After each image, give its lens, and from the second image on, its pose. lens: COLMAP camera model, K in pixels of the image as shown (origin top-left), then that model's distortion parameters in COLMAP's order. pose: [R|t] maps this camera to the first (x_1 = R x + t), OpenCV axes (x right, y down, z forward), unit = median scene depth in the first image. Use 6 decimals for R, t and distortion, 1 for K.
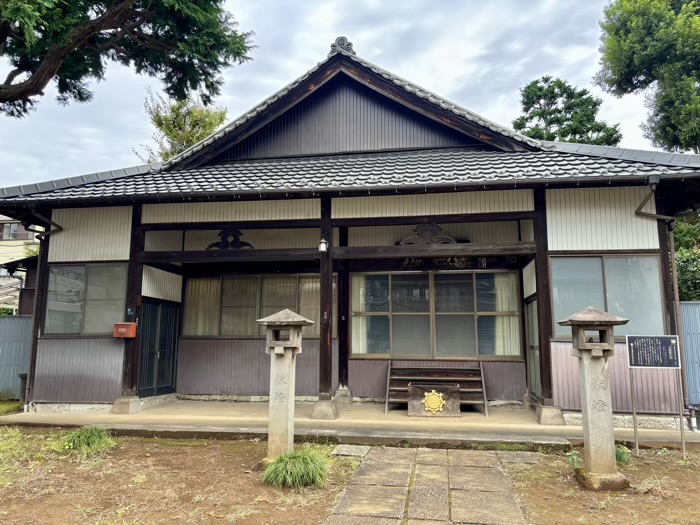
lens RADIAL K [[527.8, 0, 350.3], [0, 527.8, 264.0], [0, 0, 1]] dist [0.043575, -0.047061]
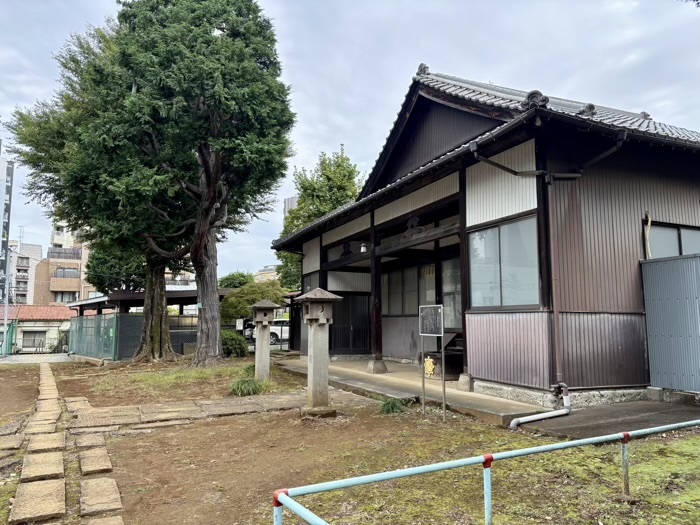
lens RADIAL K [[527.8, 0, 350.2], [0, 527.8, 262.8], [0, 0, 1]] dist [0.043575, -0.047061]
pose [[0.537830, -0.103669, -0.836655, 1.125236], [0.129532, 0.990788, -0.039500, 0.056365], [0.833043, -0.087129, 0.546304, 0.230835]]
